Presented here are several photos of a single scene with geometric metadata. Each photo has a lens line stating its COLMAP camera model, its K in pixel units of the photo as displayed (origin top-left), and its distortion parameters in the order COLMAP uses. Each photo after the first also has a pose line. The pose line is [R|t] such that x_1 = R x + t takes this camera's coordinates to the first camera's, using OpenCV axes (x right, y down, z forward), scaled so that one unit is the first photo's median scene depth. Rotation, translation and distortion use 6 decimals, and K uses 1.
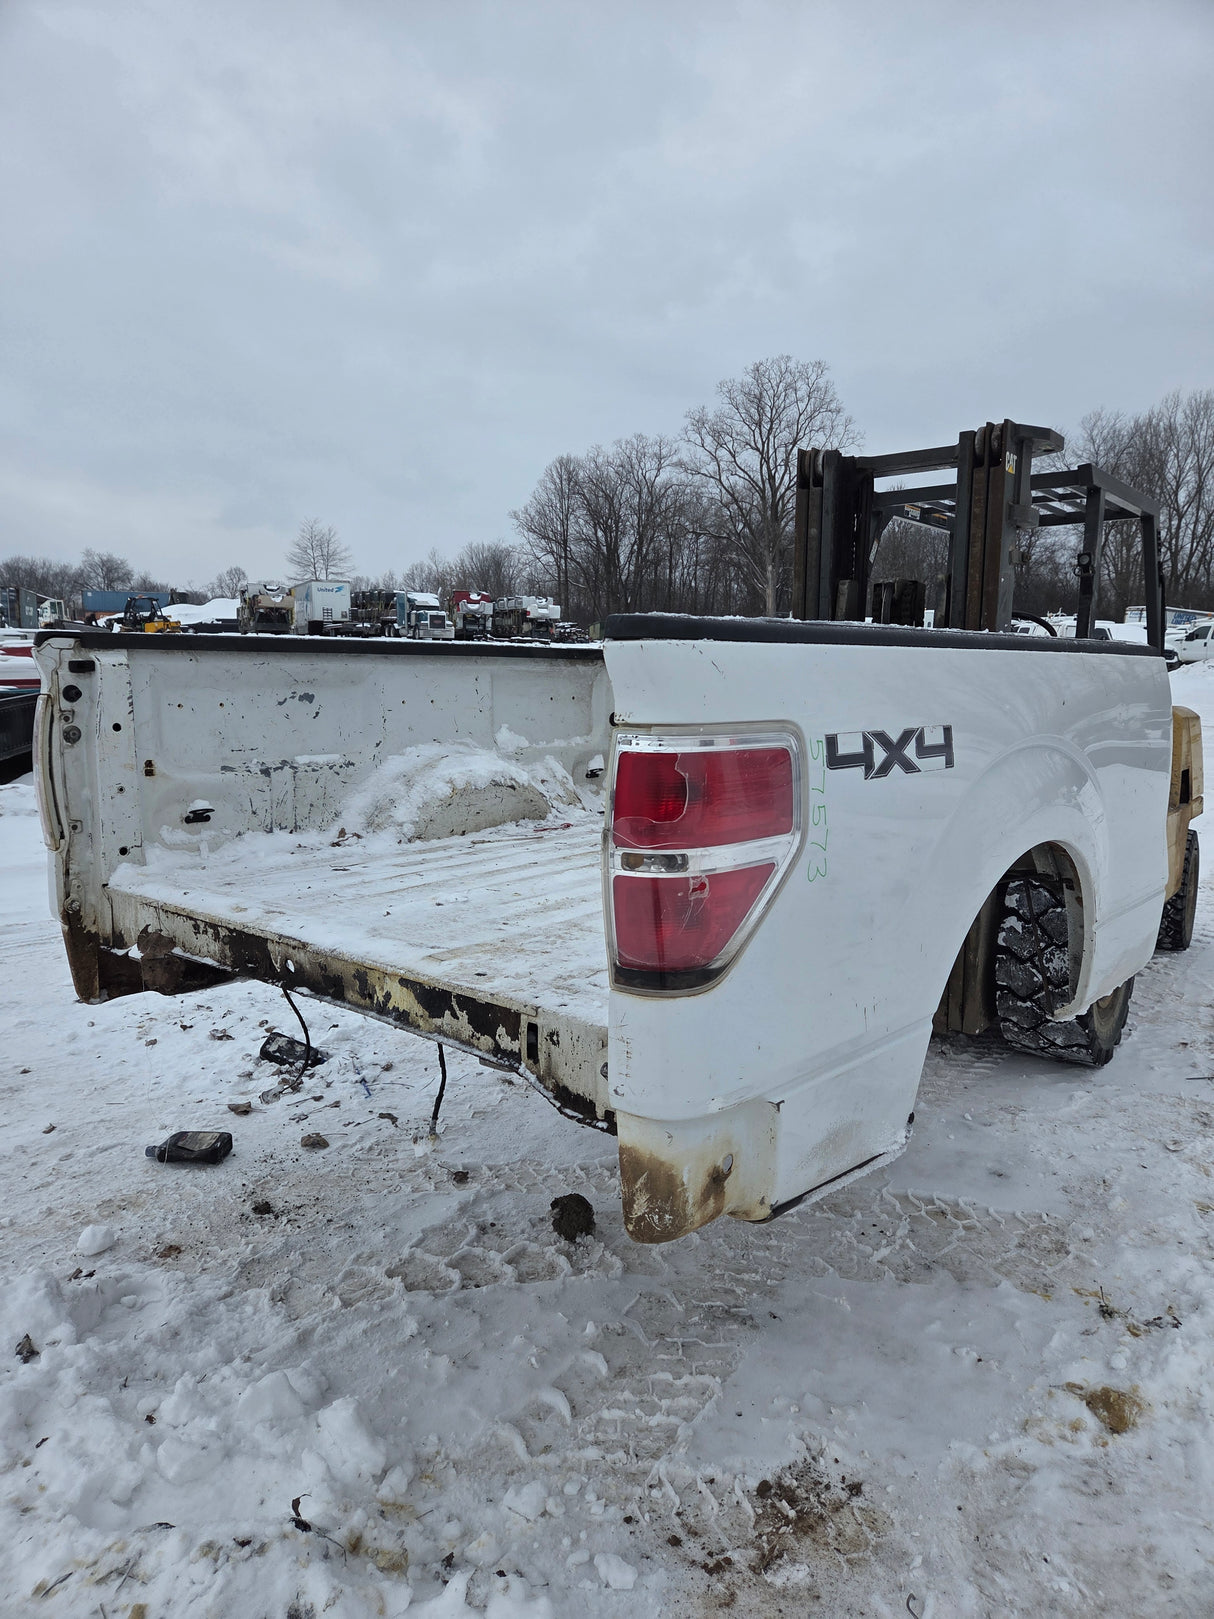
lens RADIAL K [[1077.9, 0, 613.2], [0, 1077.9, 804.5], [0, 0, 1]] dist [0.078972, -0.065151]
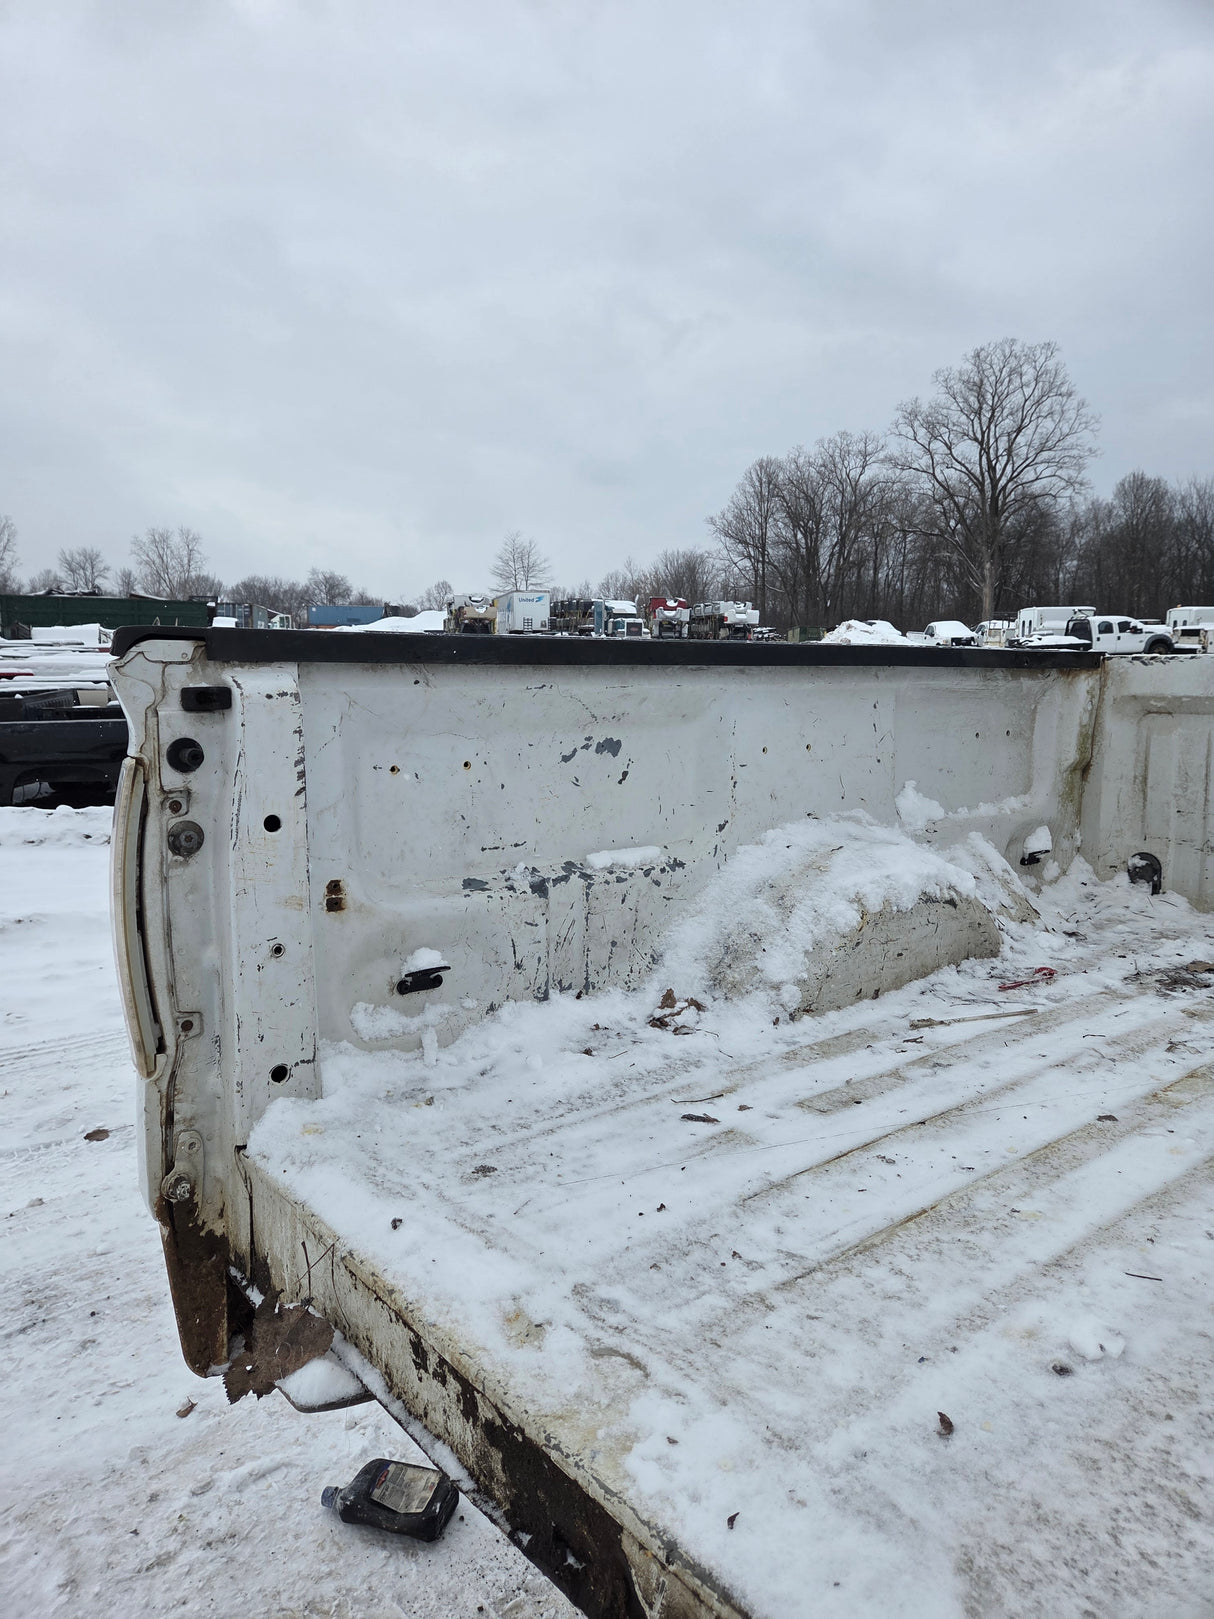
lens RADIAL K [[1077.9, 0, 587.2], [0, 1077.9, 787.5], [0, 0, 1]] dist [0.078972, -0.065151]
pose [[0.980721, 0.015204, -0.194819, -0.195238], [-0.019389, 0.999620, -0.019592, -0.069807], [0.194447, 0.022992, 0.980643, 0.484706]]
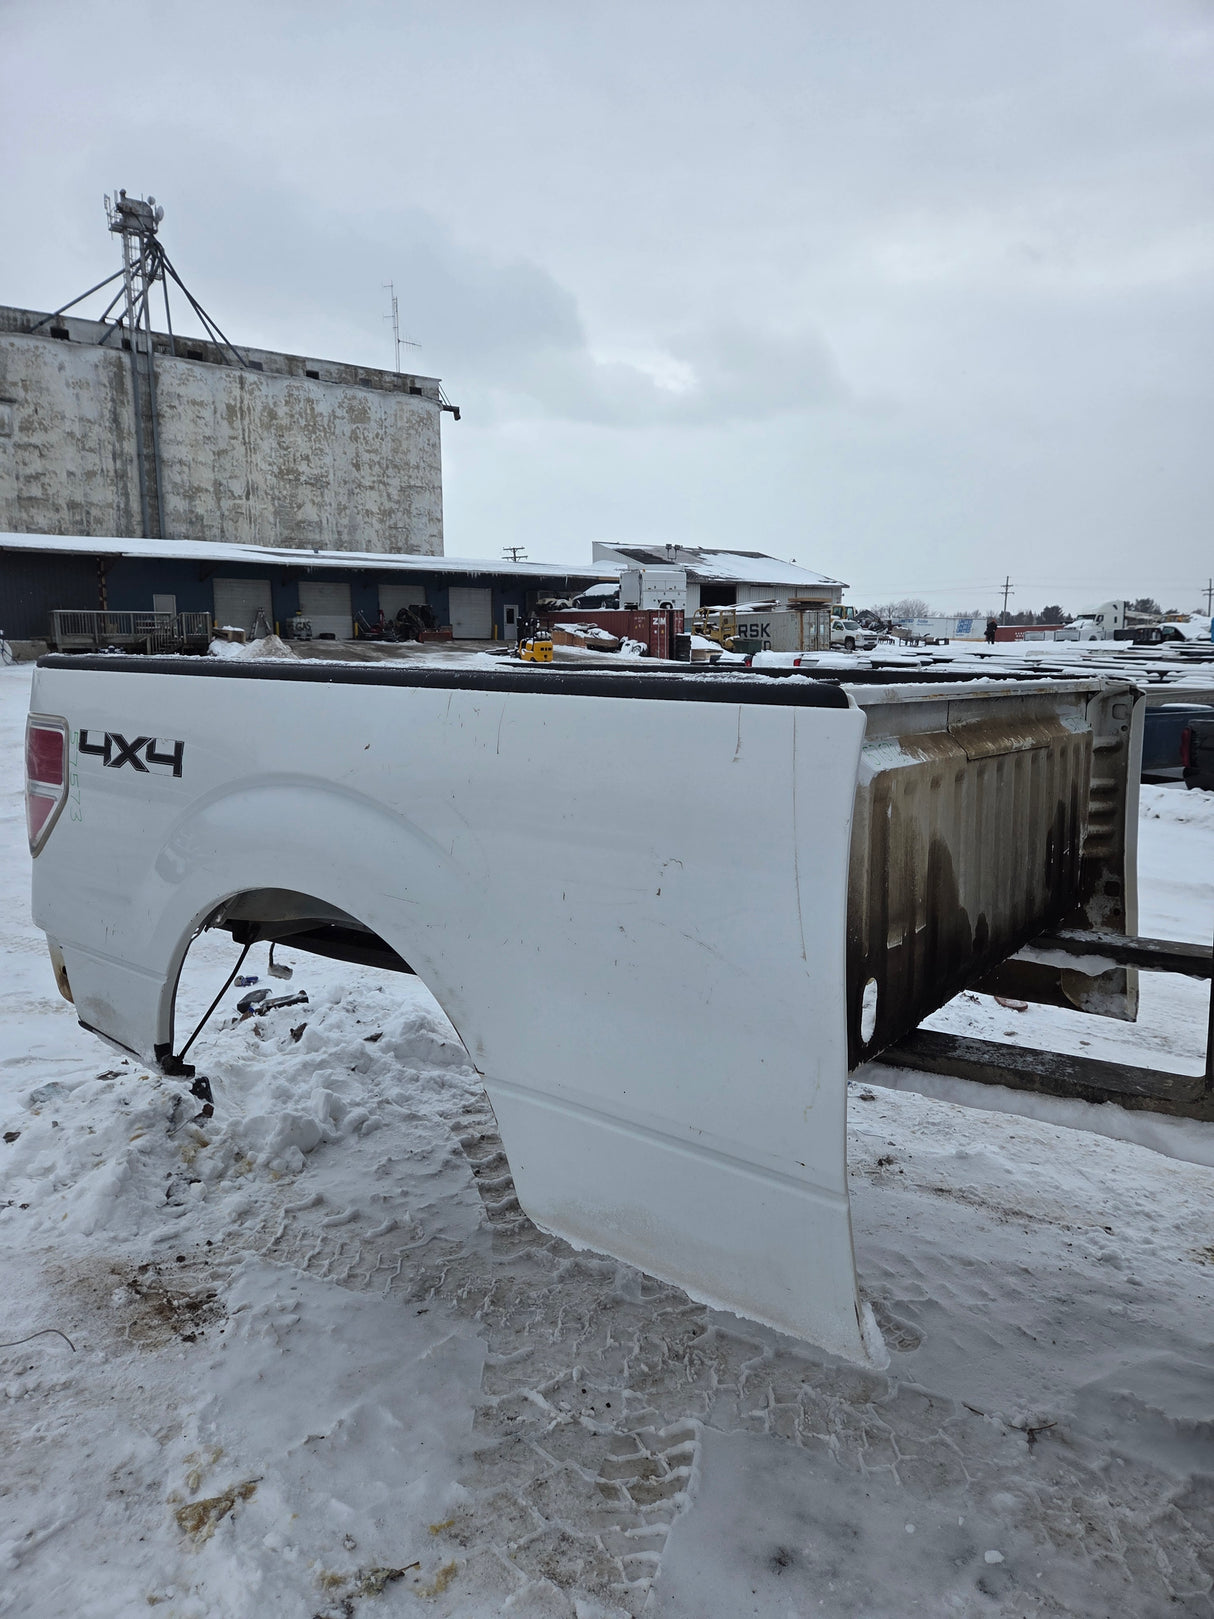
lens RADIAL K [[1077.9, 0, 593.3], [0, 1077.9, 796.4], [0, 0, 1]] dist [0.078972, -0.065151]
pose [[0.066156, 0.122548, -0.990255, 0.979886], [-0.143795, 0.983241, 0.112073, -0.136214], [0.987394, 0.134979, 0.082669, 0.874362]]
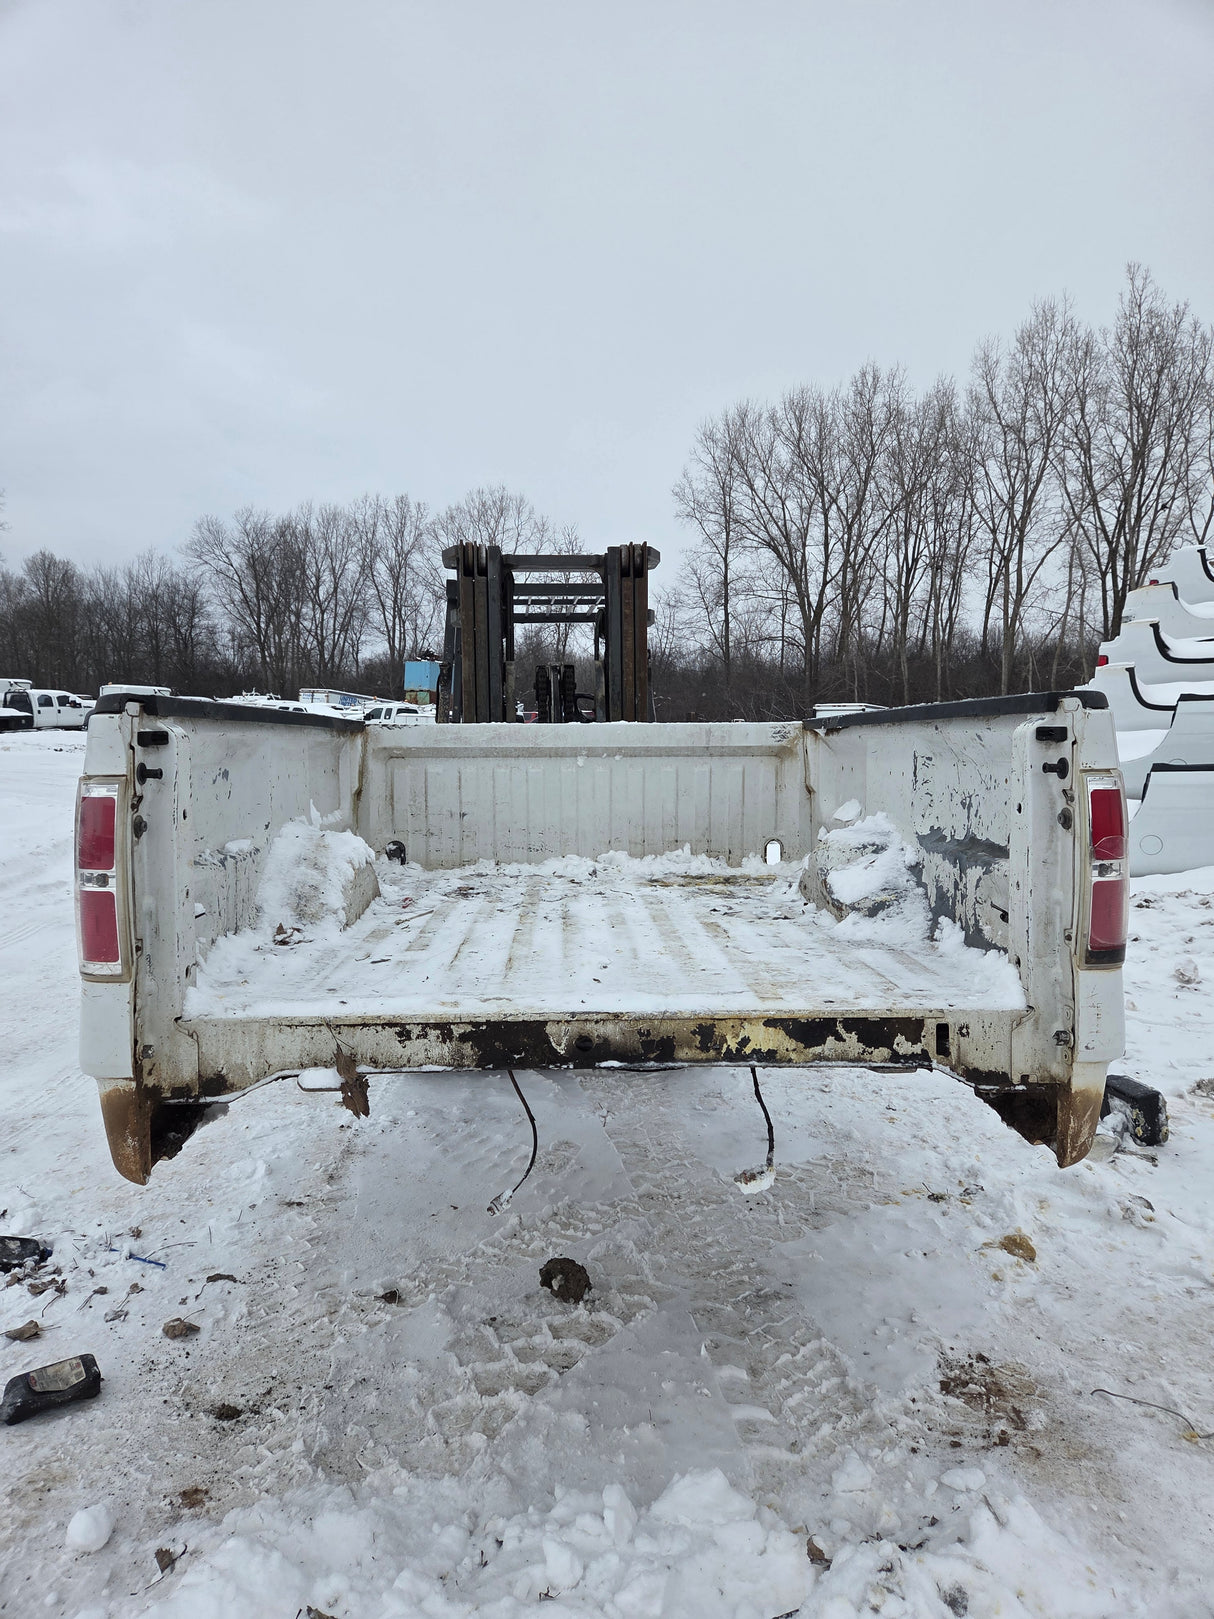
lens RADIAL K [[1077.9, 0, 602.4], [0, 1077.9, 792.9], [0, 0, 1]] dist [0.078972, -0.065151]
pose [[0.740695, -0.038508, 0.670737, -0.664023], [0.092273, 0.994726, -0.044789, -0.019905], [-0.665475, 0.095066, 0.740342, 0.186510]]
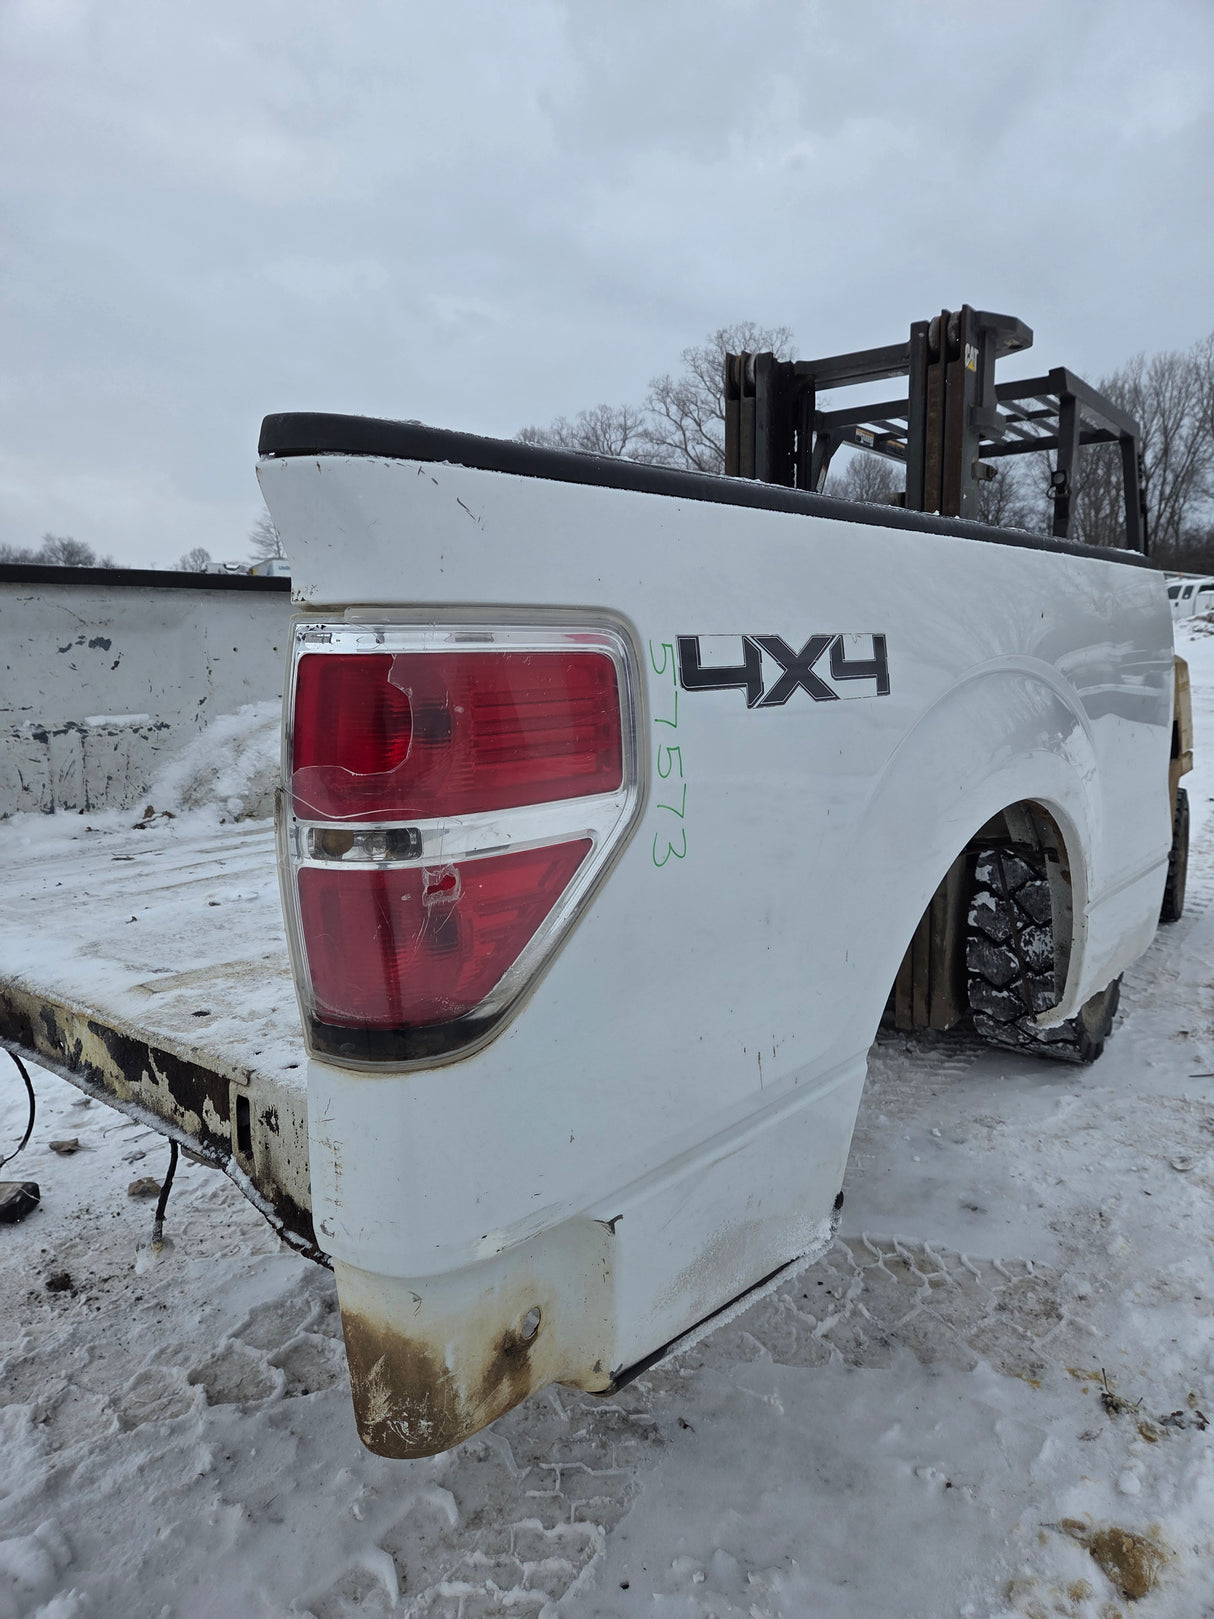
lens RADIAL K [[1077.9, 0, 600.8], [0, 1077.9, 786.7], [0, 0, 1]] dist [0.078972, -0.065151]
pose [[0.999687, -0.022467, 0.011051, 0.077574], [0.022396, 0.999728, 0.006457, 0.010491], [-0.011193, -0.006207, 0.999918, 0.199301]]
